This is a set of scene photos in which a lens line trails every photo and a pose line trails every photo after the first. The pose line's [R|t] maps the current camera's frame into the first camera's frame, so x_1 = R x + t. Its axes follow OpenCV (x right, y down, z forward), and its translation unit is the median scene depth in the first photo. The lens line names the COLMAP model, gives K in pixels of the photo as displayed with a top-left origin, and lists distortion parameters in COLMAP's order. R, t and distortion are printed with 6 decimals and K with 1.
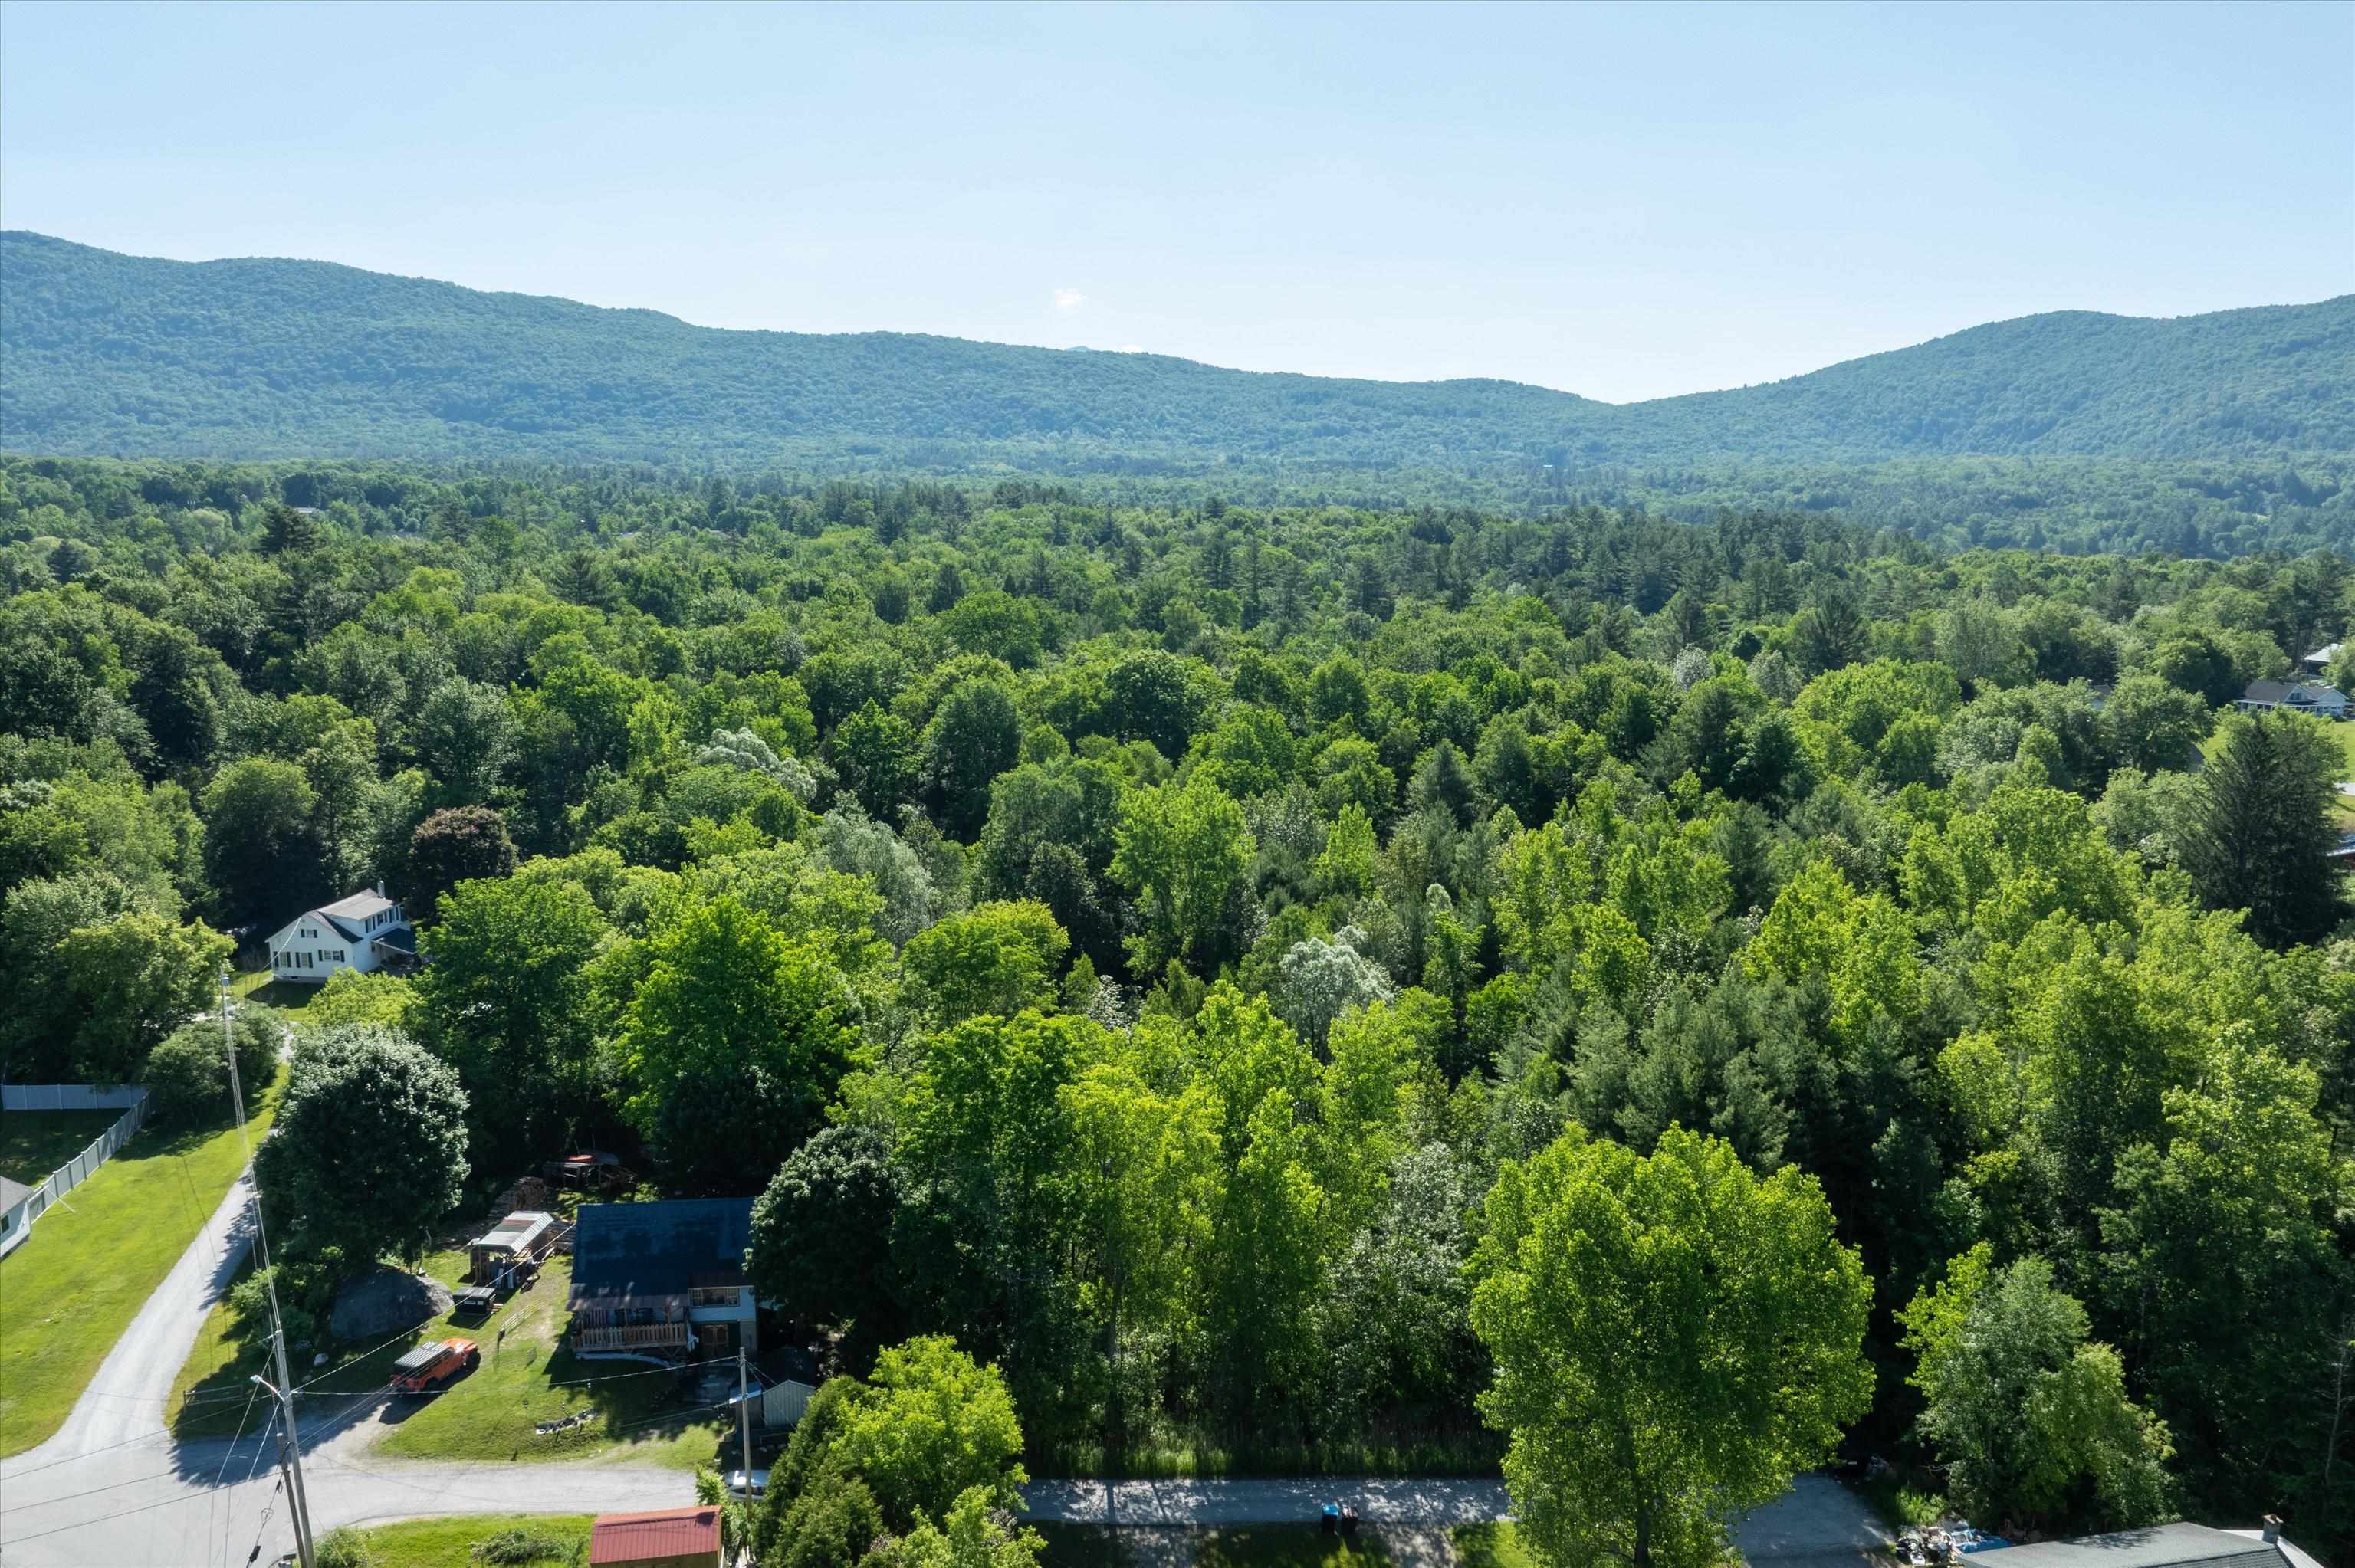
lens RADIAL K [[1667.4, 0, 1180.3], [0, 1667.4, 788.2], [0, 0, 1]] dist [-0.046203, 0.013059]
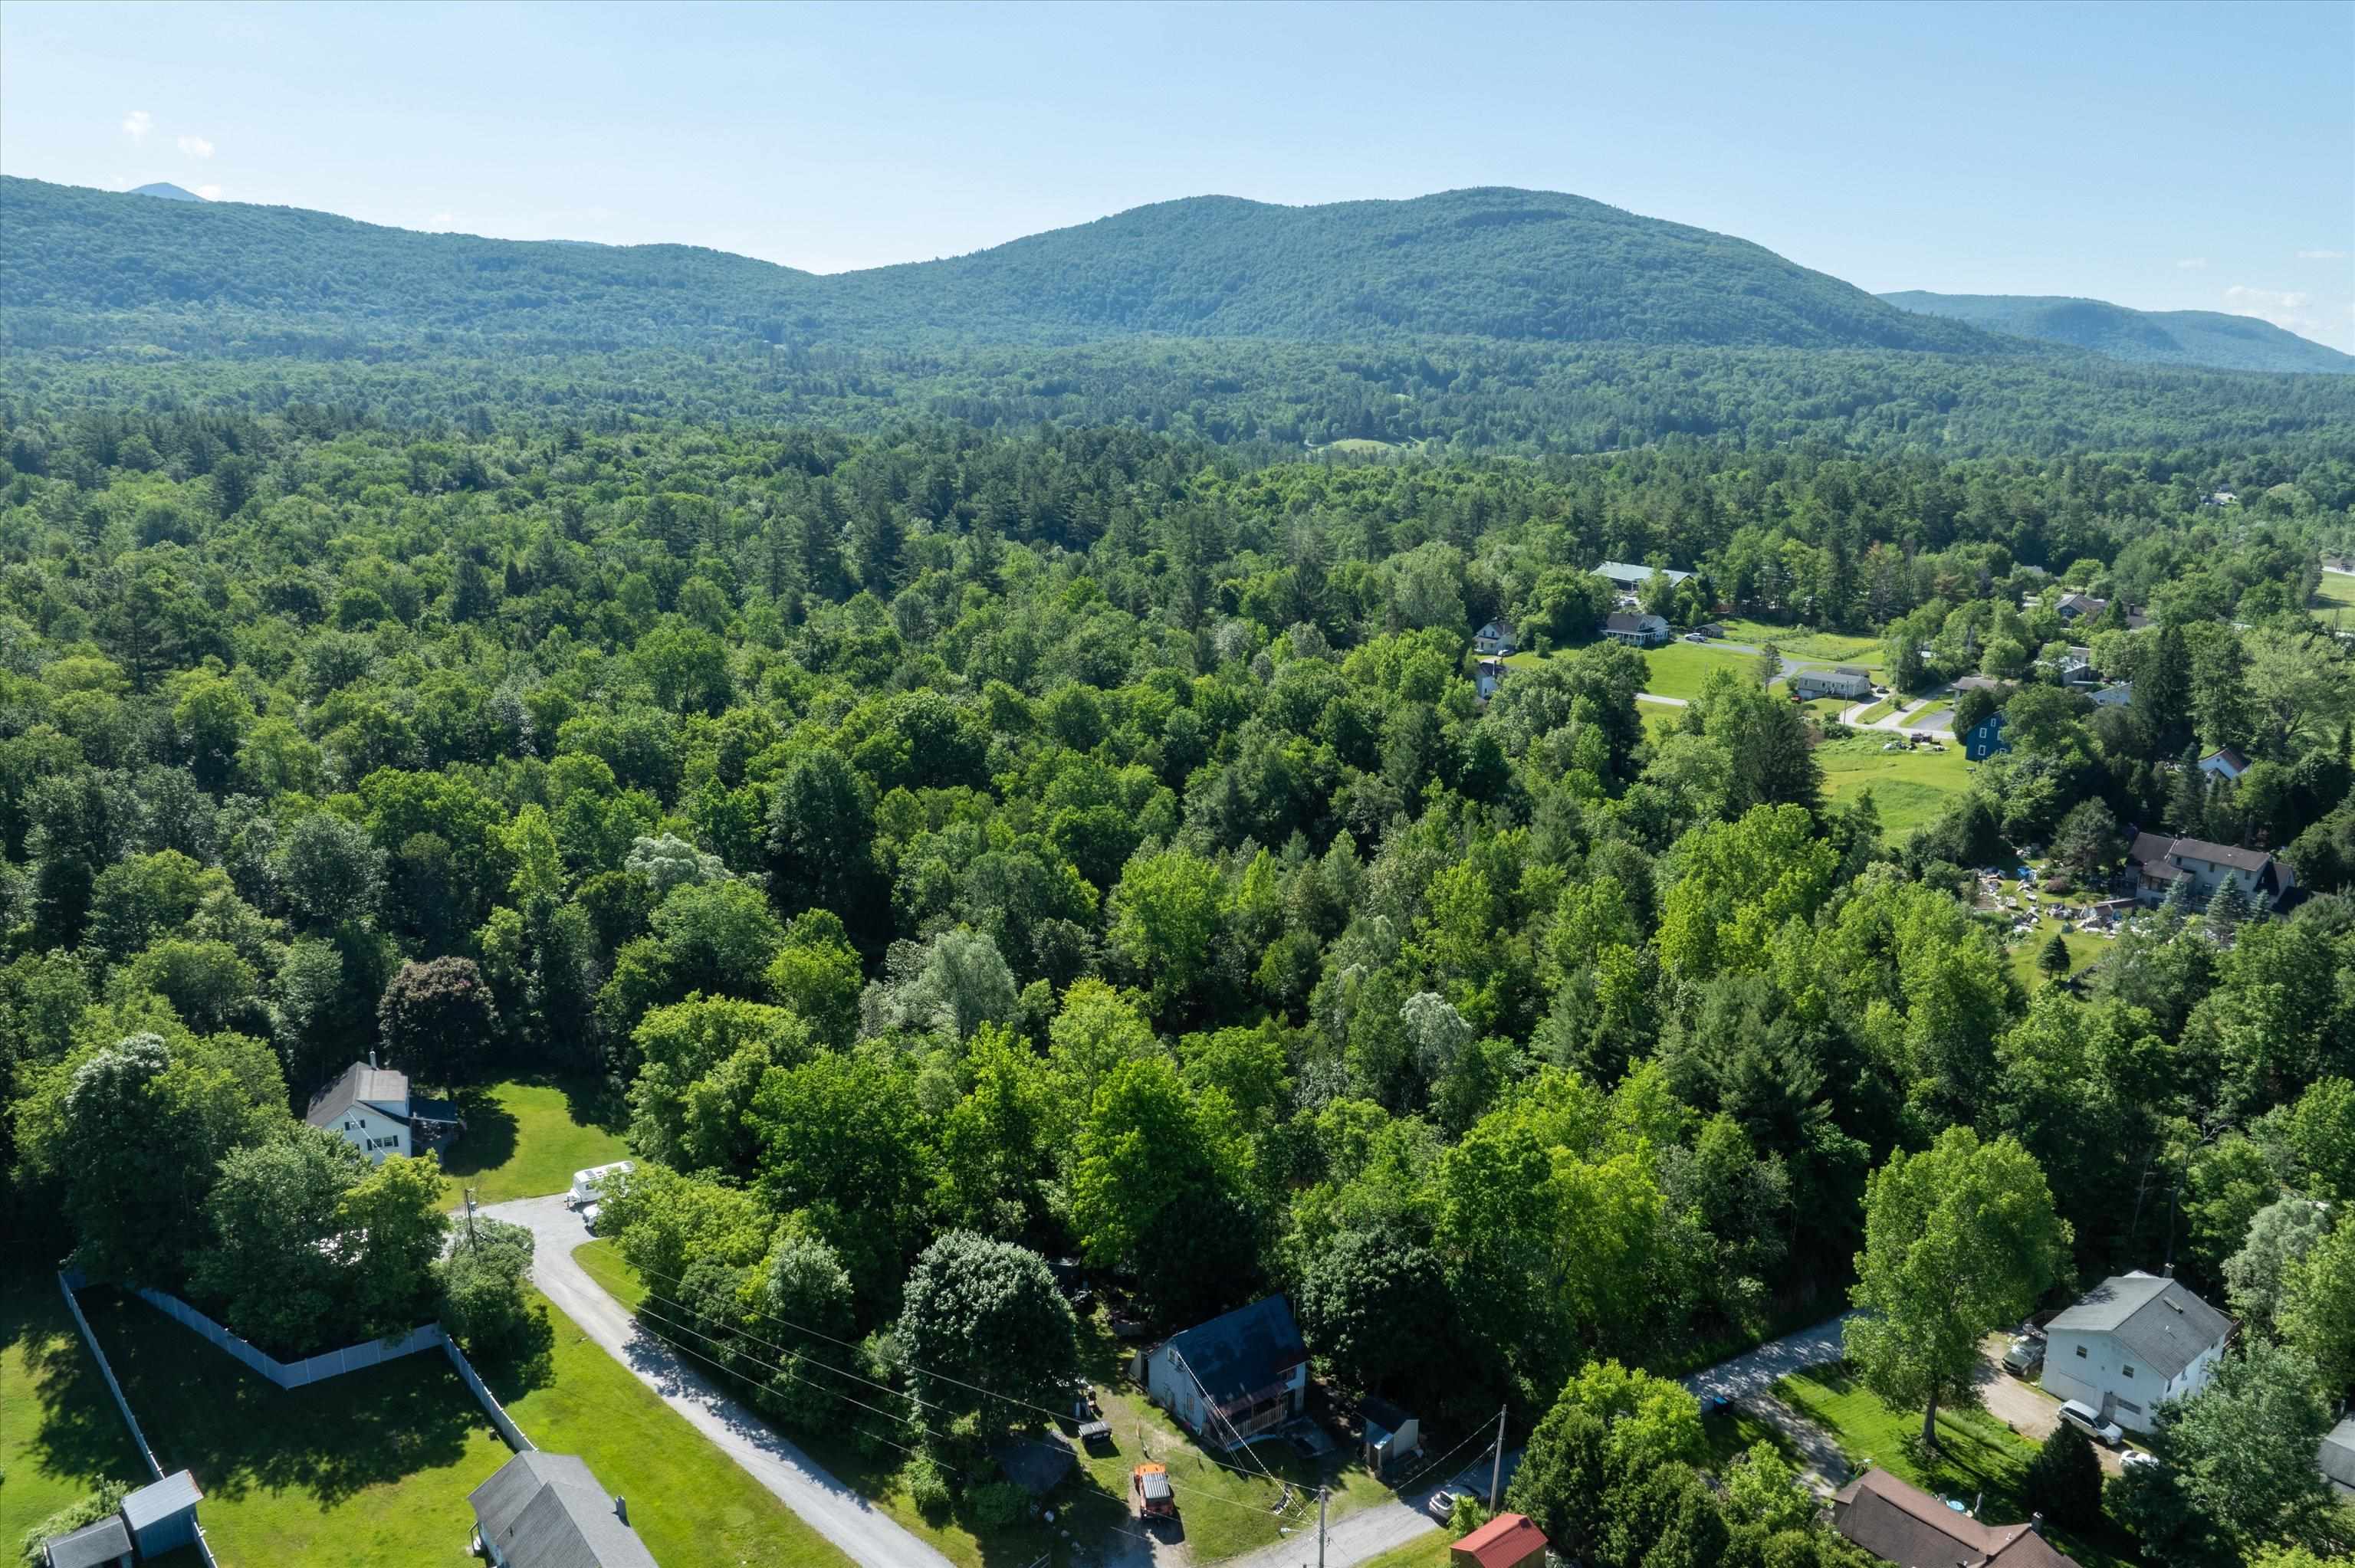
lens RADIAL K [[1667.4, 0, 1178.6], [0, 1667.4, 799.1], [0, 0, 1]] dist [-0.046203, 0.013059]
pose [[0.888812, -0.111458, 0.444511, -0.411919], [0.072433, 0.991948, 0.103891, -0.133250], [-0.452511, -0.060142, 0.889728, -0.045464]]
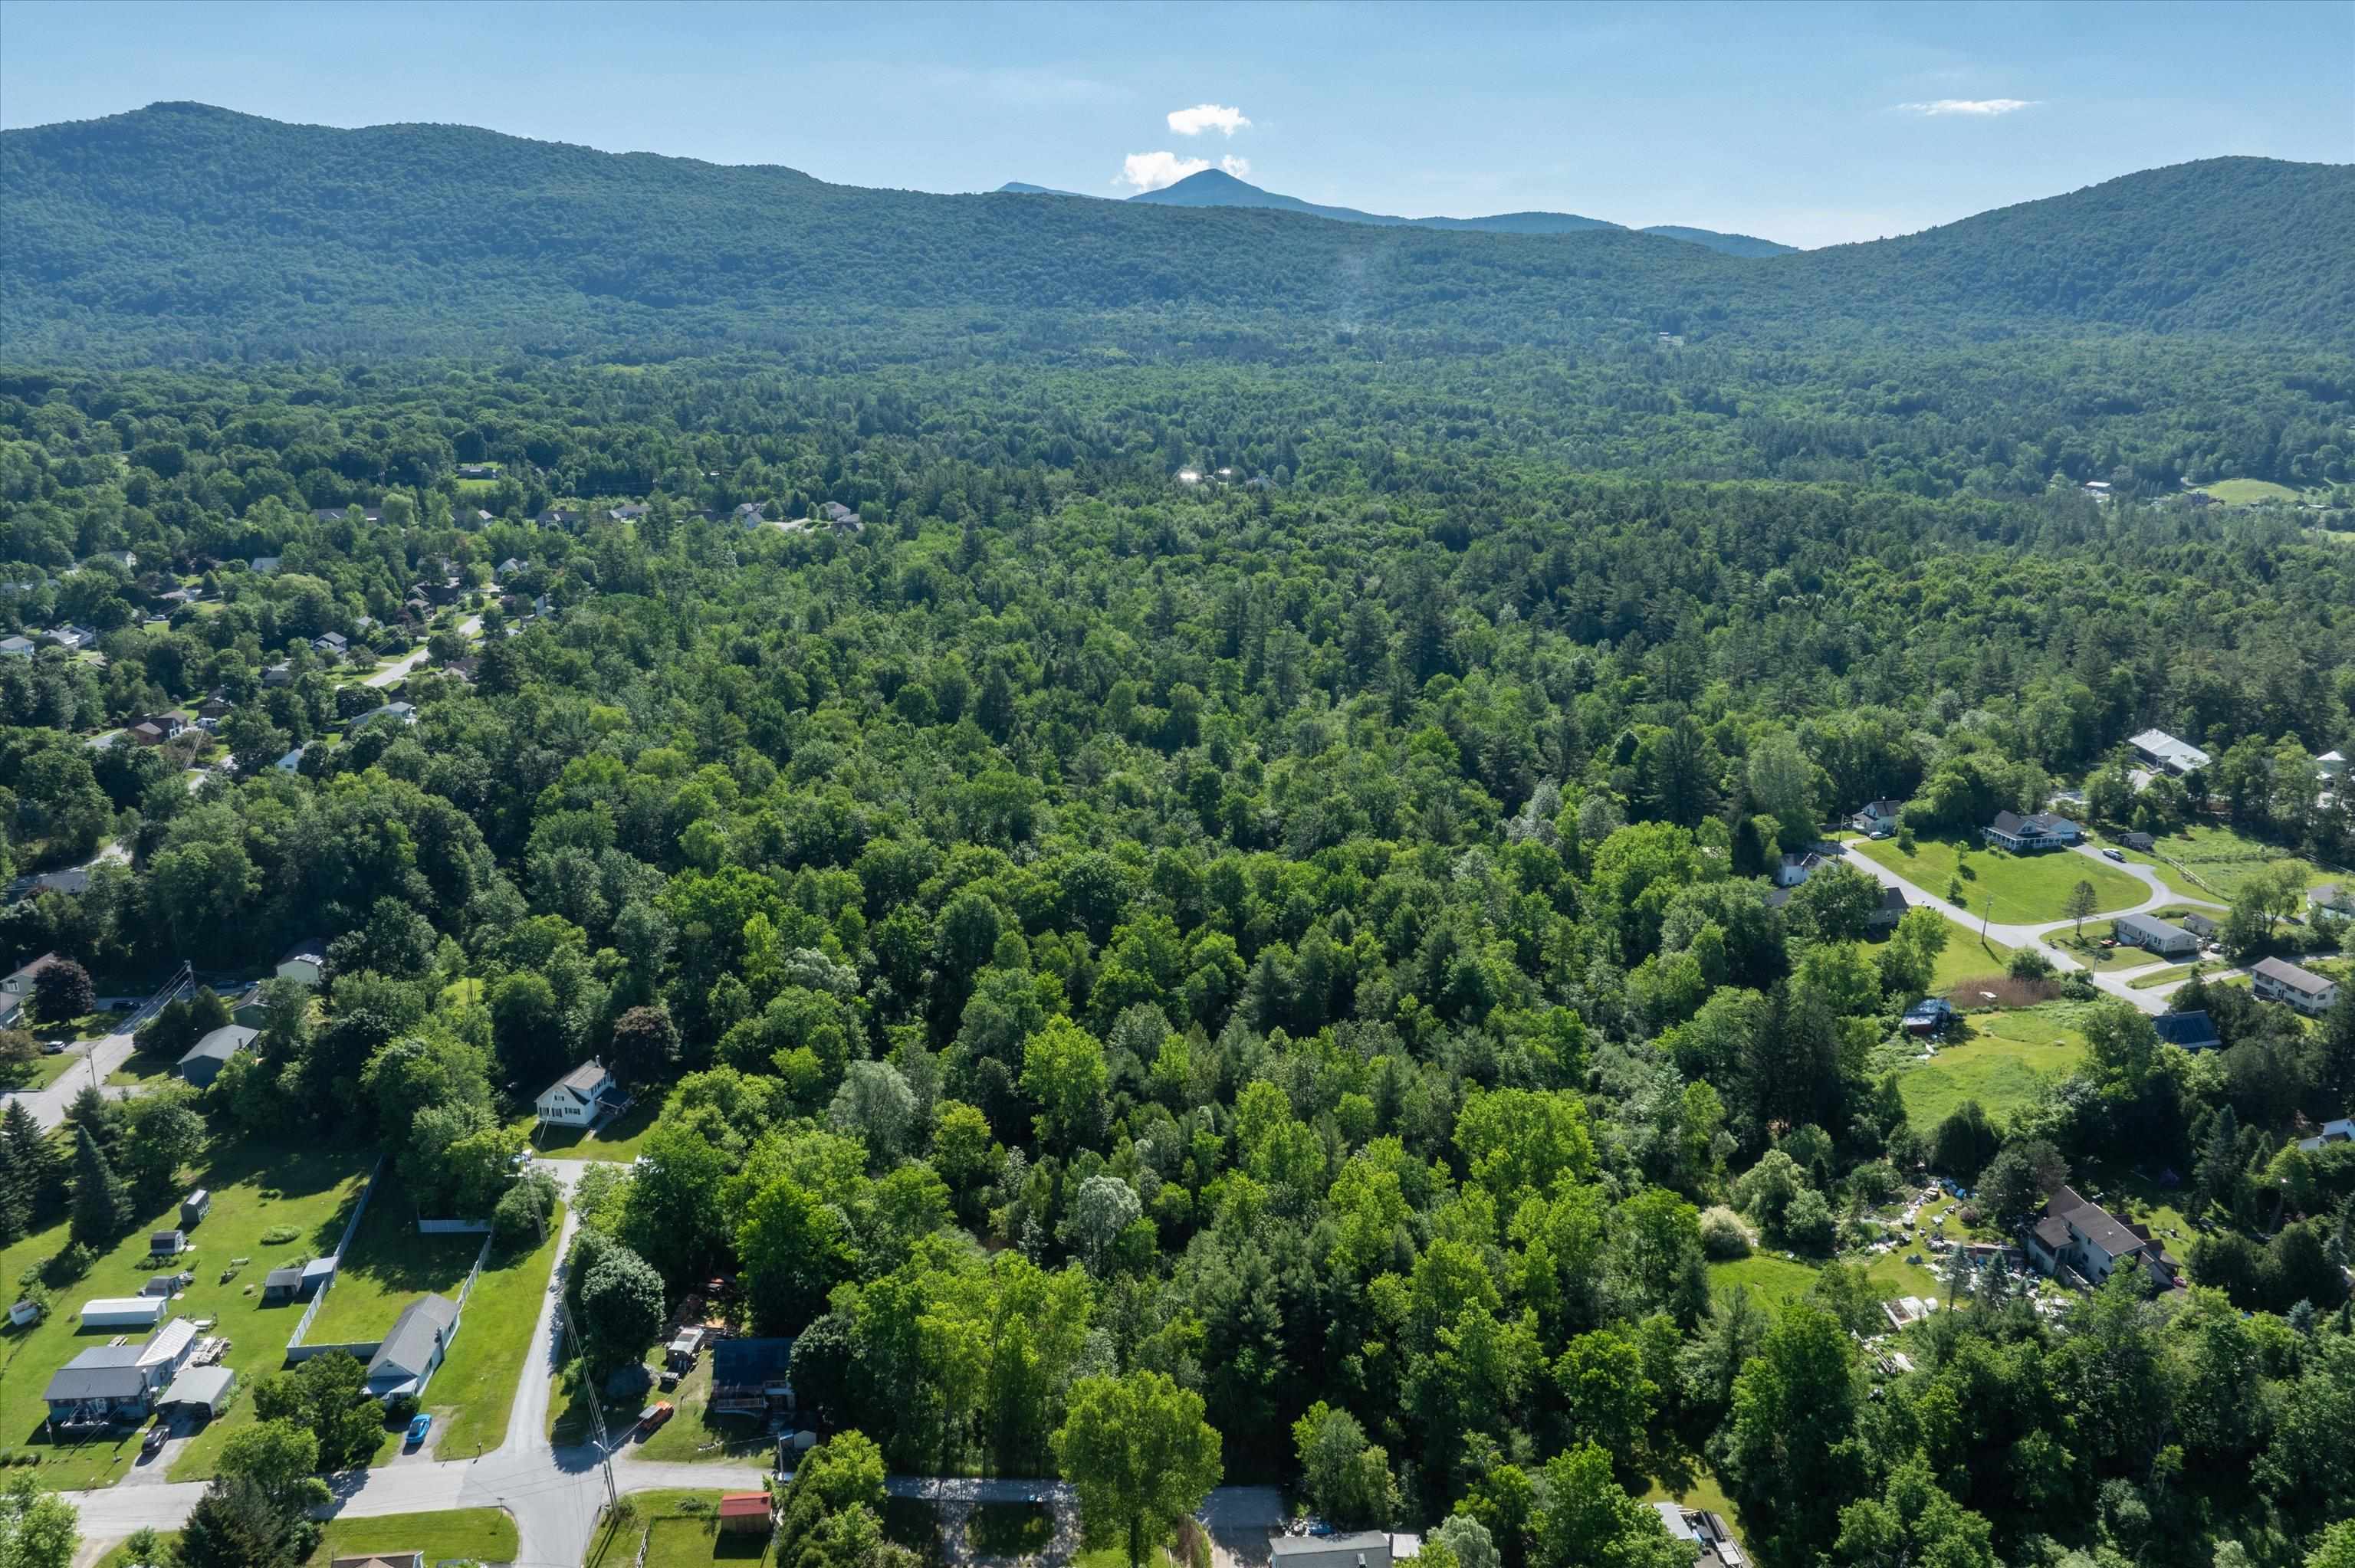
lens RADIAL K [[1667.4, 0, 1178.1], [0, 1667.4, 776.0], [0, 0, 1]] dist [-0.046203, 0.013059]
pose [[0.996828, 0.018470, -0.077413, 0.192932], [-0.010966, 0.995296, 0.096257, -0.337949], [0.078827, -0.095103, 0.992342, -0.504271]]
